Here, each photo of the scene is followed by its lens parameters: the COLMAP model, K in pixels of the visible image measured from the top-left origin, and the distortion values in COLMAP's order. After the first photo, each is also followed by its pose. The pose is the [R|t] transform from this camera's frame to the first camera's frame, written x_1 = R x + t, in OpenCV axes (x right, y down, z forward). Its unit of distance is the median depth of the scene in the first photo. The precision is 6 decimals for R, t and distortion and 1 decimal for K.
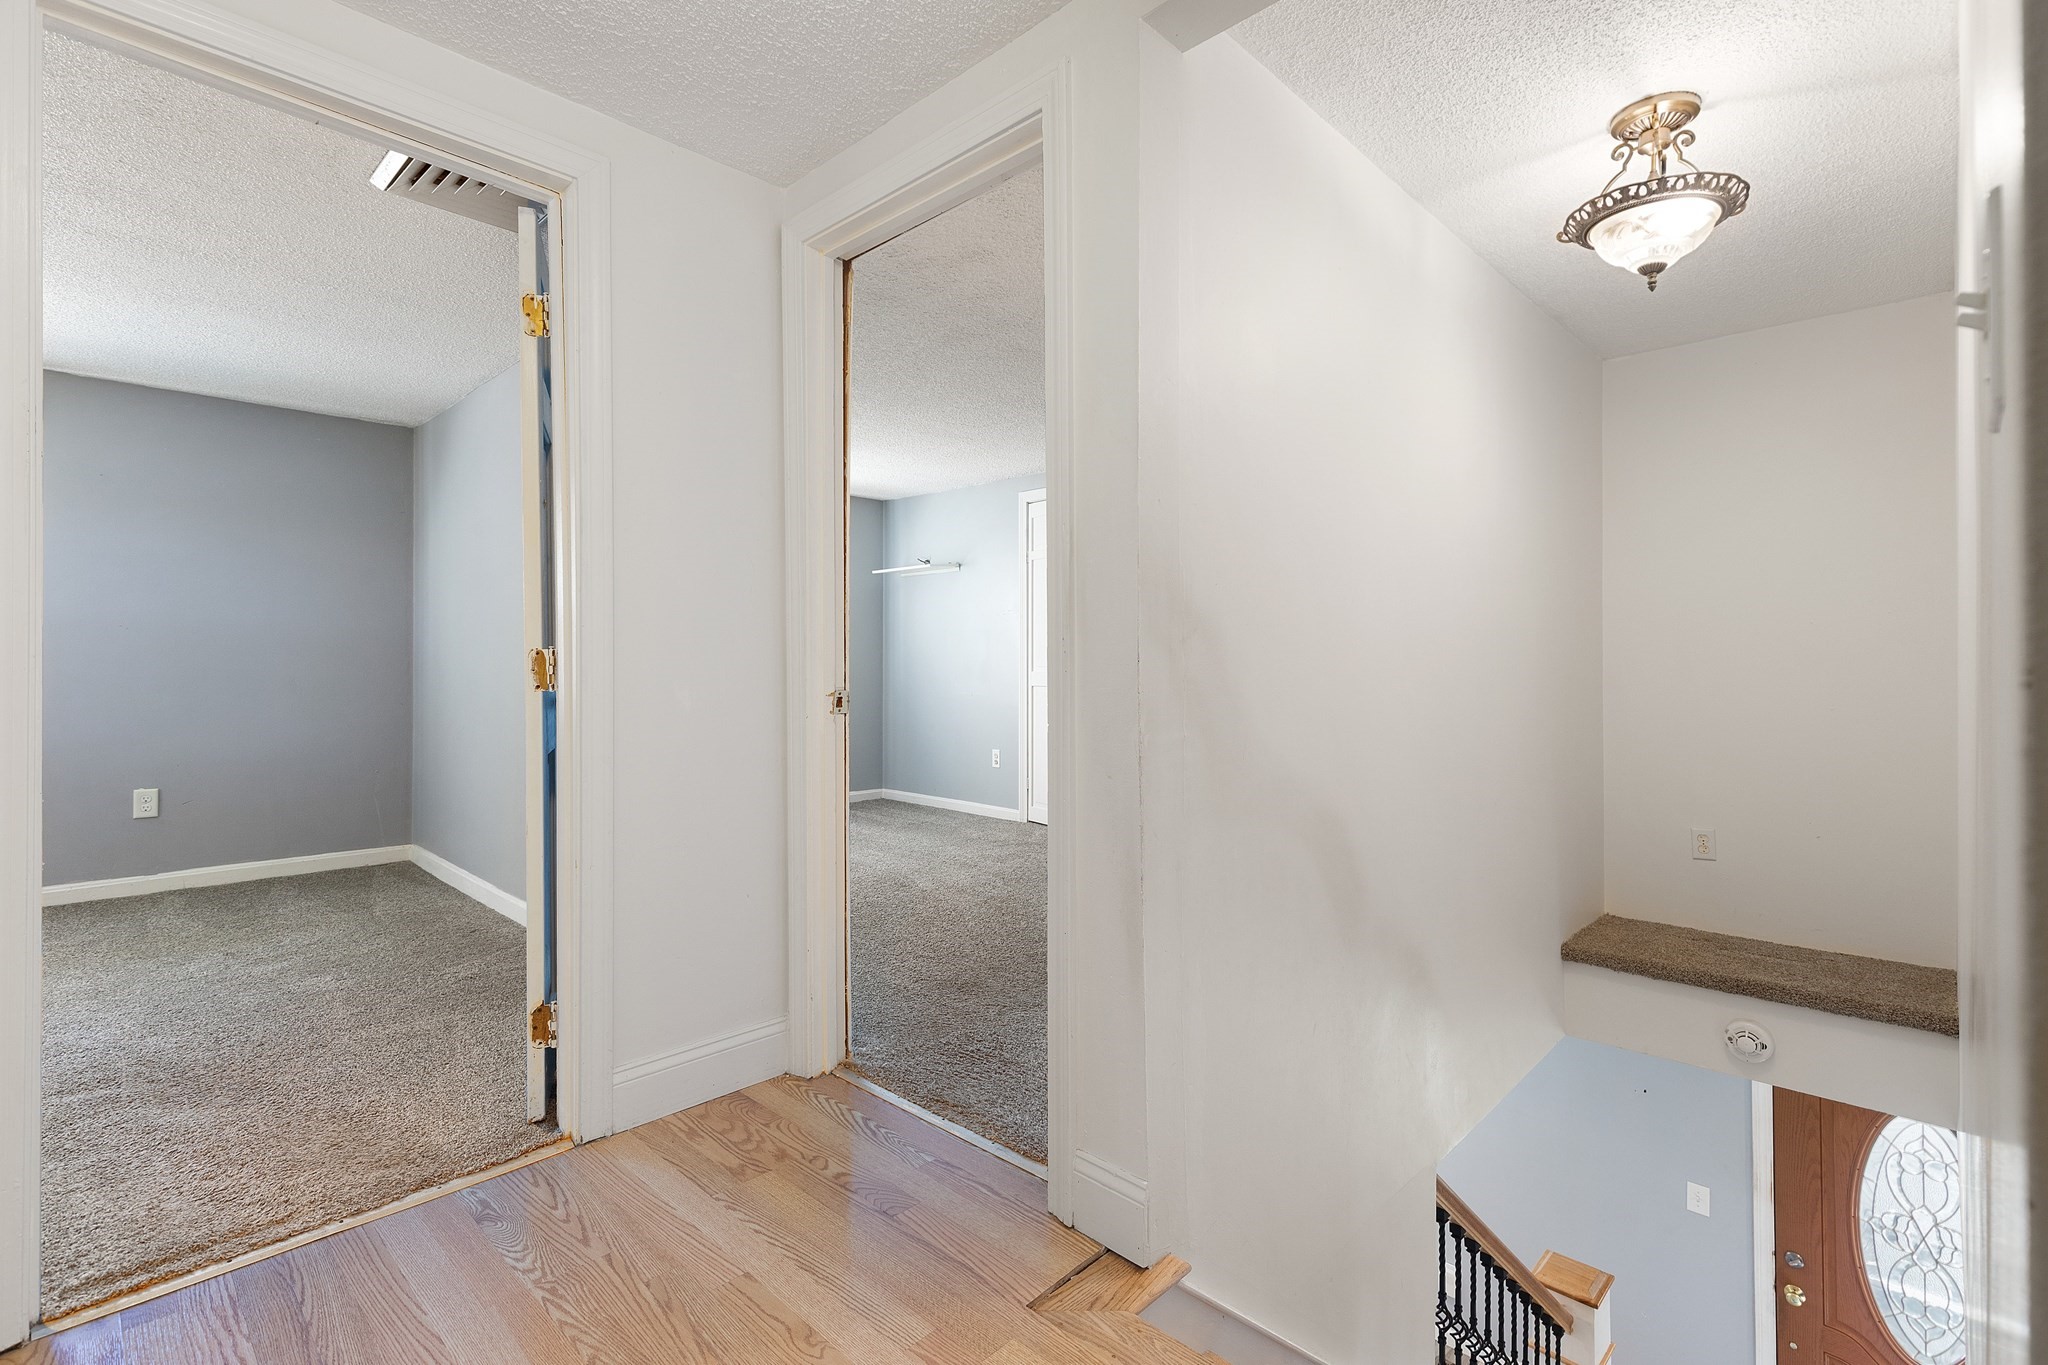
lens RADIAL K [[924.5, 0, 1017.1], [0, 924.5, 690.2], [0, 0, 1]] dist [0.005139, -0.001192]
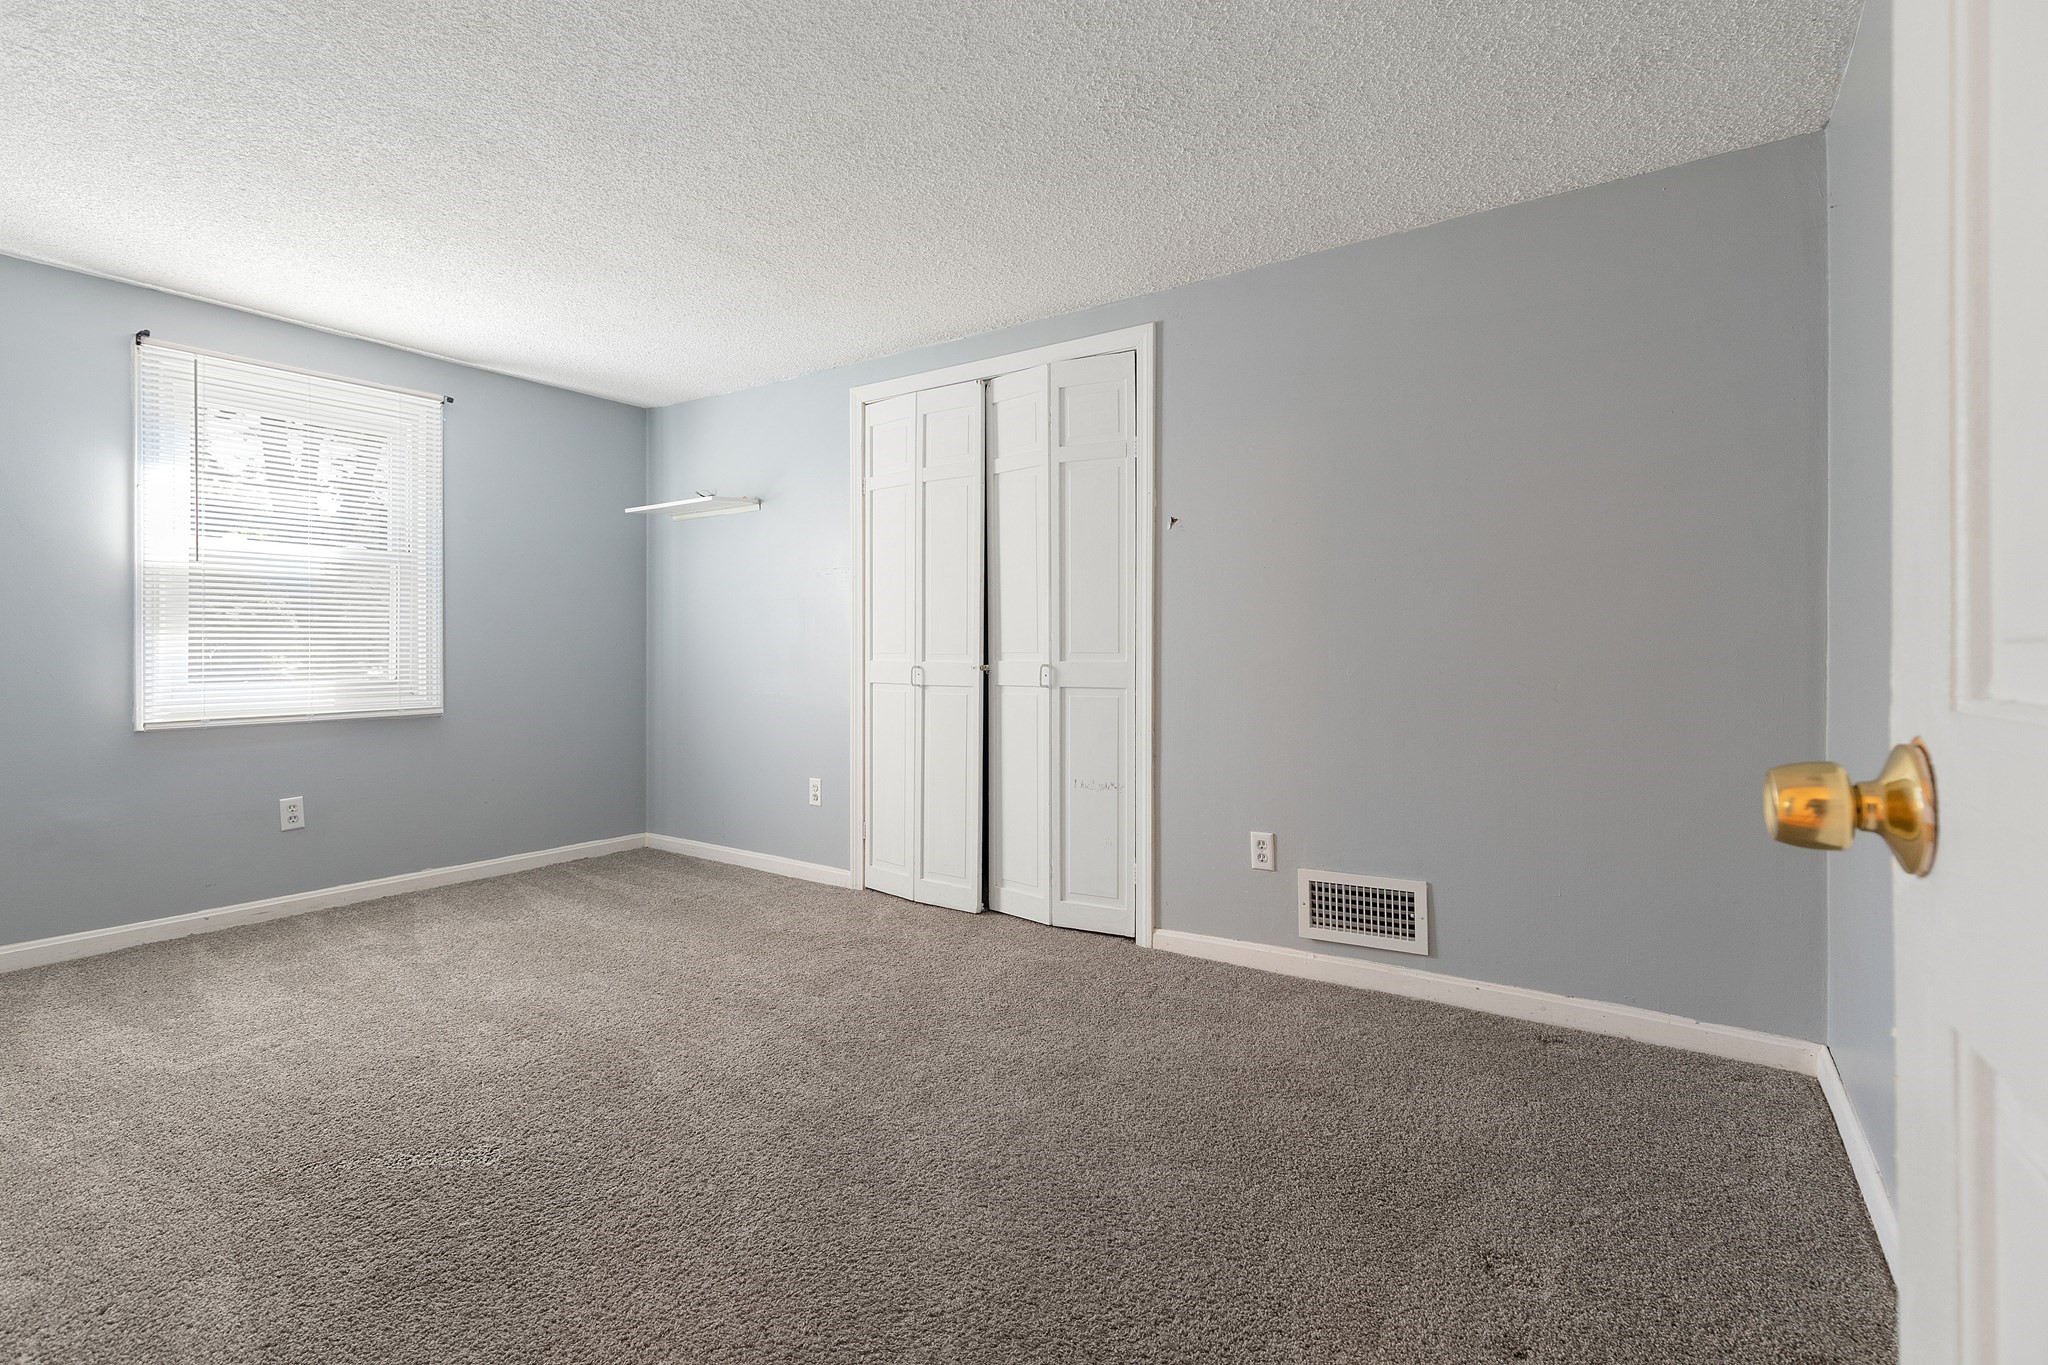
lens RADIAL K [[952.6, 0, 1012.1], [0, 952.6, 676.9], [0, 0, 1]] dist [0.001938, -0.000215]
pose [[0.985051, -0.000632, 0.172259, -0.001440], [0.001048, 0.999997, -0.002320, -0.007089], [-0.172257, 0.002466, 0.985049, 0.315050]]
